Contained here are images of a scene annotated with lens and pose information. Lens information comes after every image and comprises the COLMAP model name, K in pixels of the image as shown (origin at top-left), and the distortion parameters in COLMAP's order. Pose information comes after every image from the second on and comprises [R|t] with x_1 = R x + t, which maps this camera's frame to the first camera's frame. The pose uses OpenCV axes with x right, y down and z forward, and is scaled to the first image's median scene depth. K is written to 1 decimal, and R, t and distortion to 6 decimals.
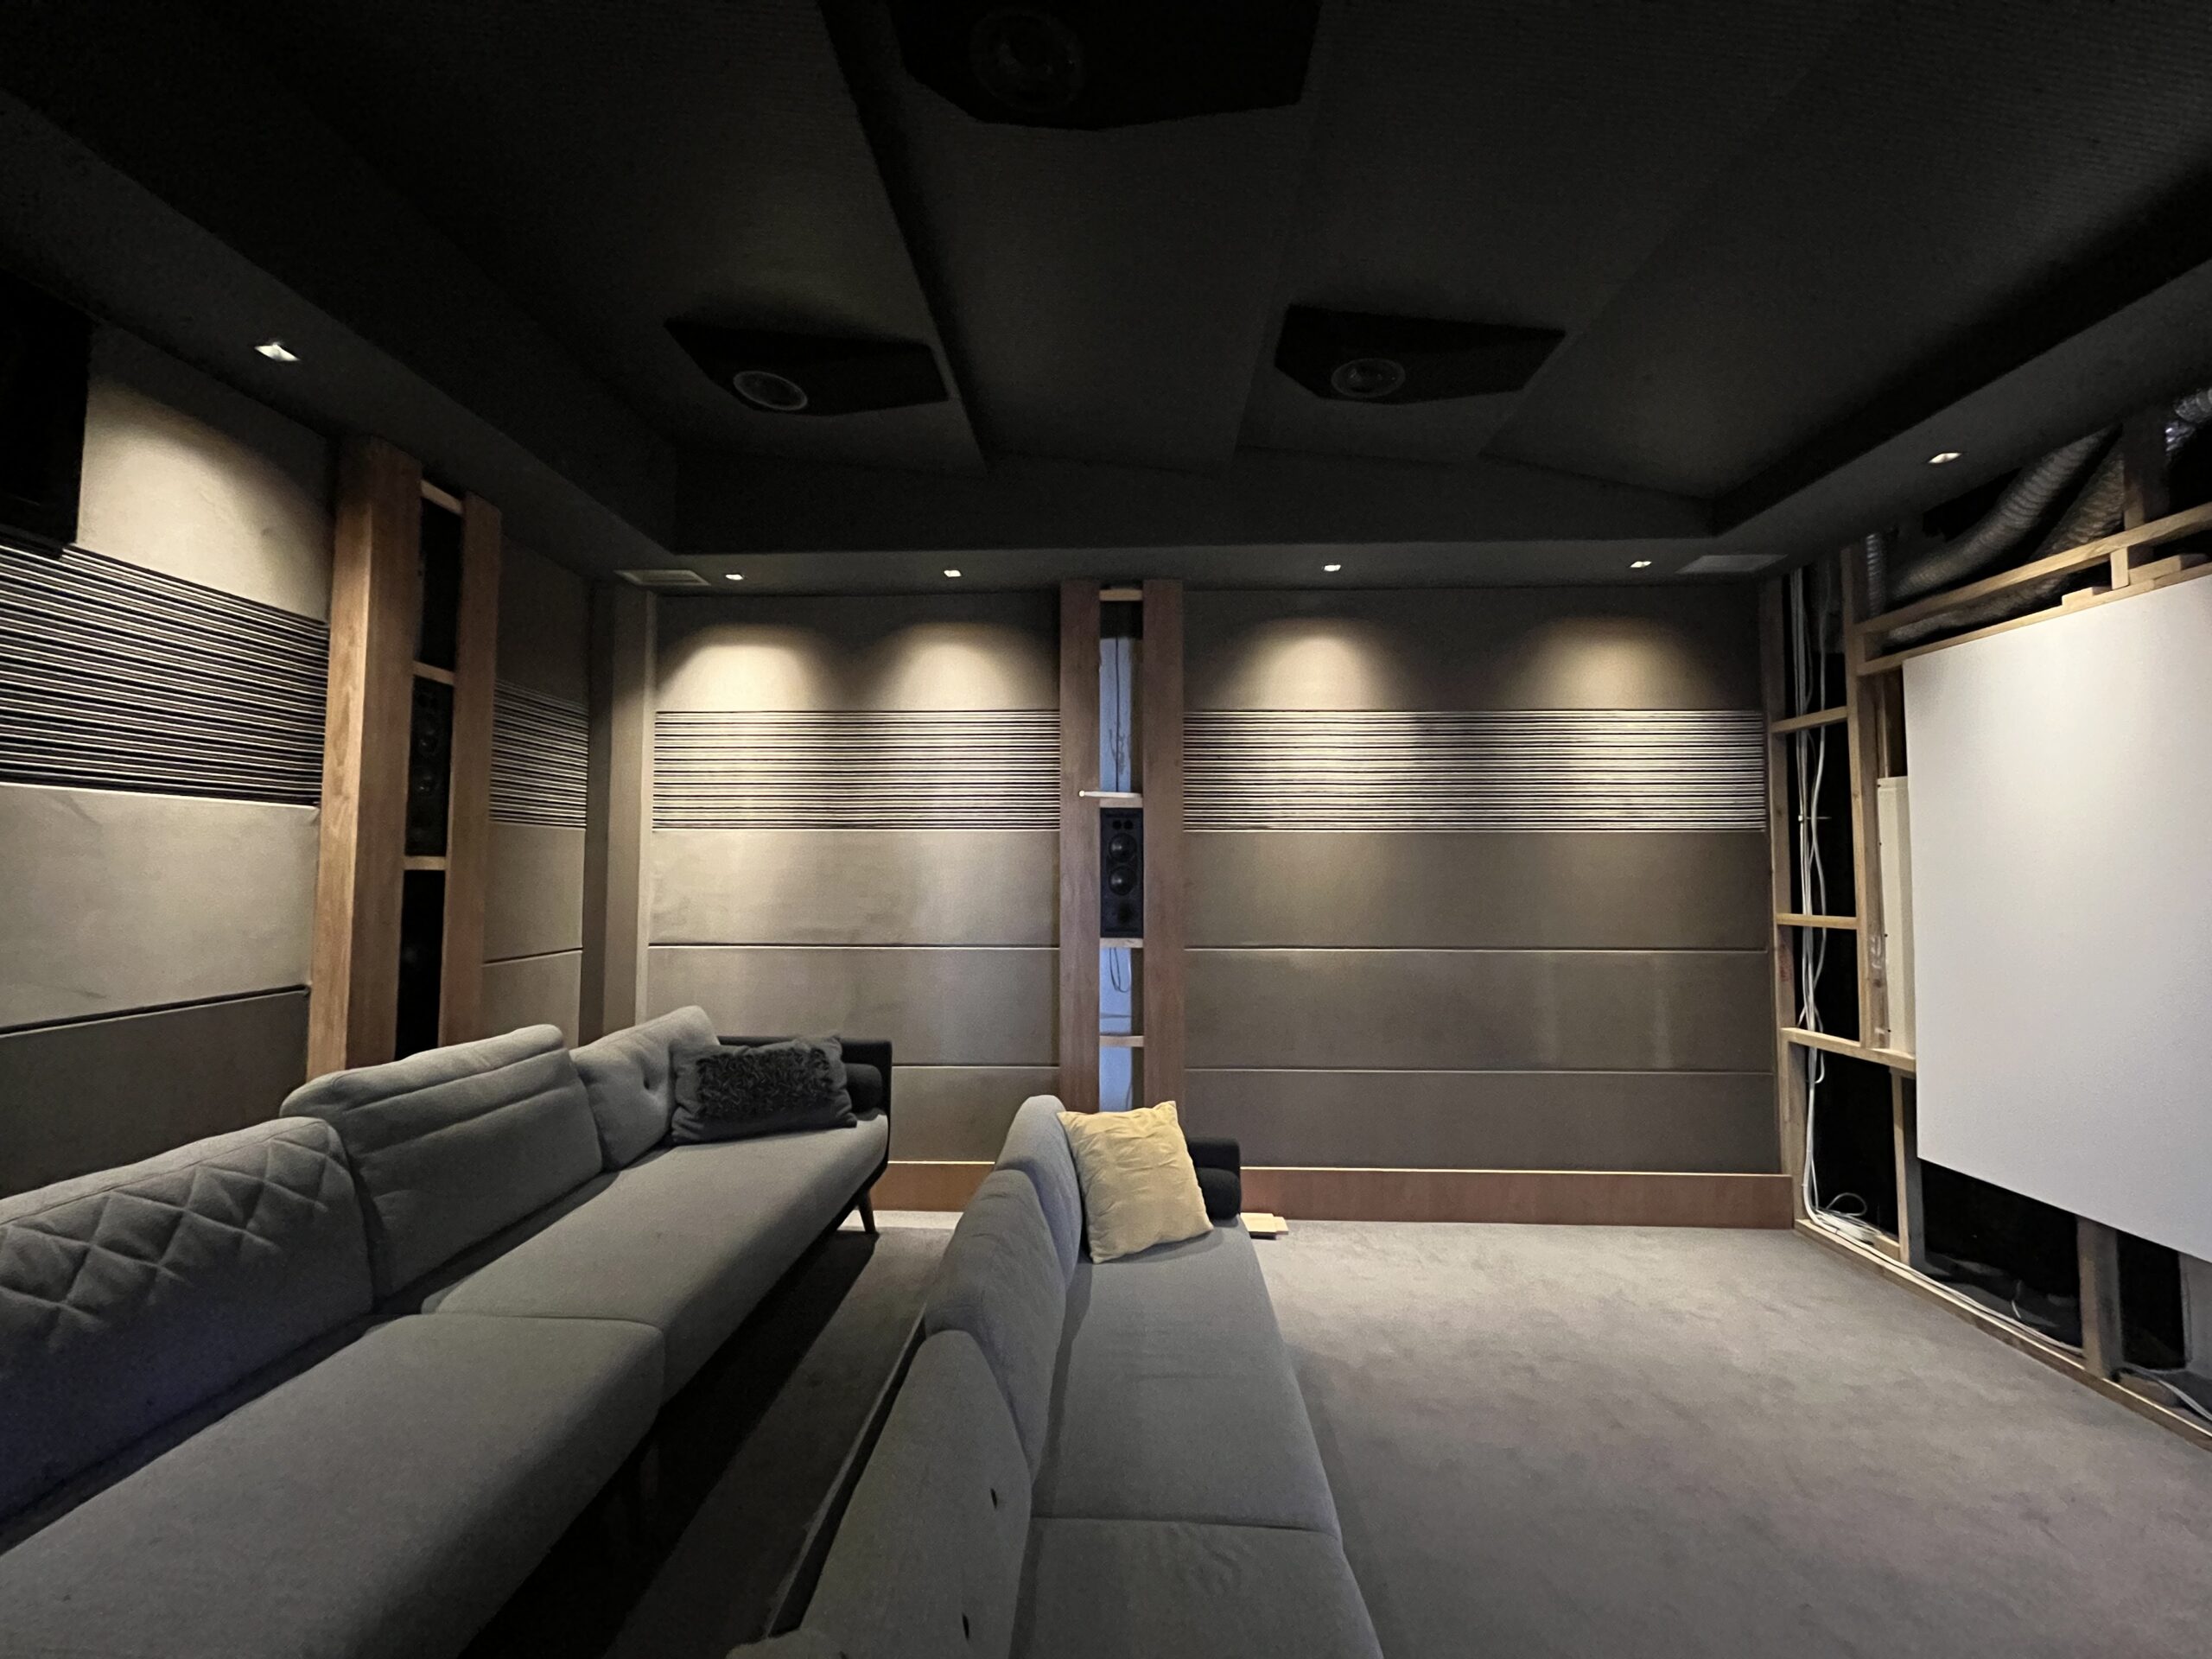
lens RADIAL K [[892.8, 0, 1106.0], [0, 892.8, 829.5], [0, 0, 1]] dist [-0.003138, -0.000337]
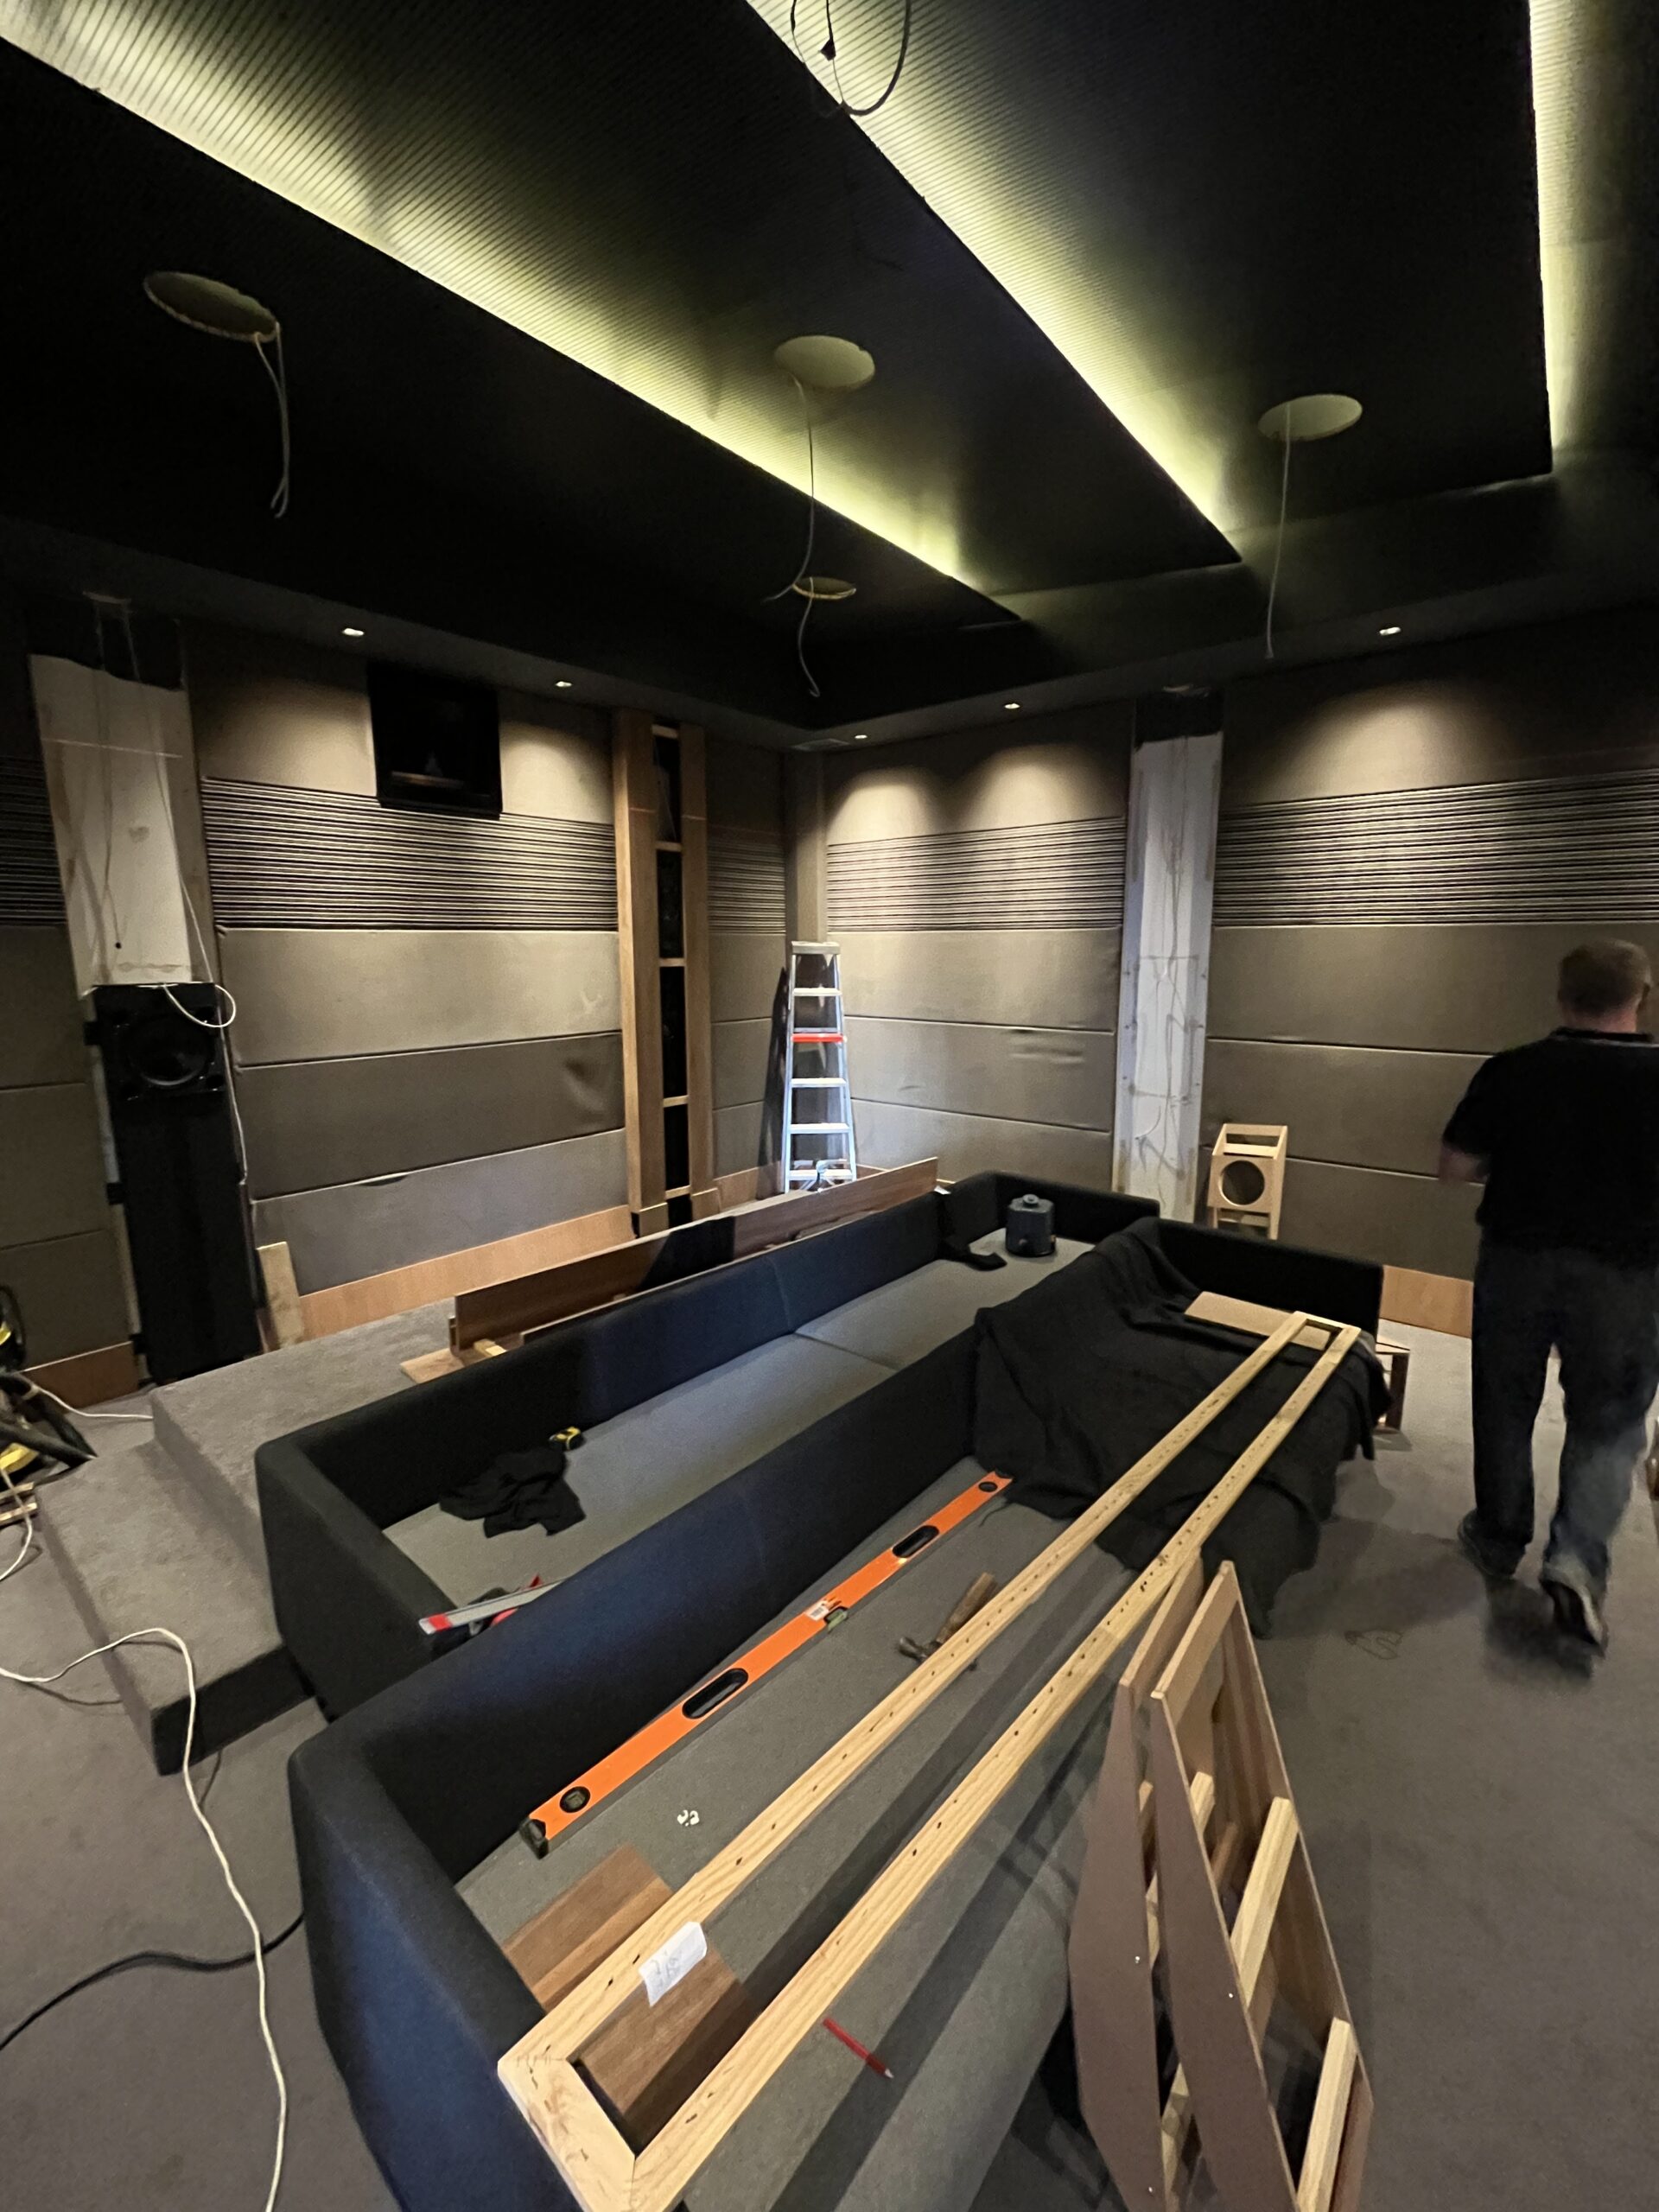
lens RADIAL K [[892.8, 0, 829.5], [0, 892.8, 1106.0], [0, 0, 1]] dist [-0.003138, -0.000337]
pose [[0.788718, 0.102062, -0.606223, 0.520966], [0.034430, 0.977241, 0.209320, -0.039598], [0.613790, -0.185967, 0.767254, -0.171856]]
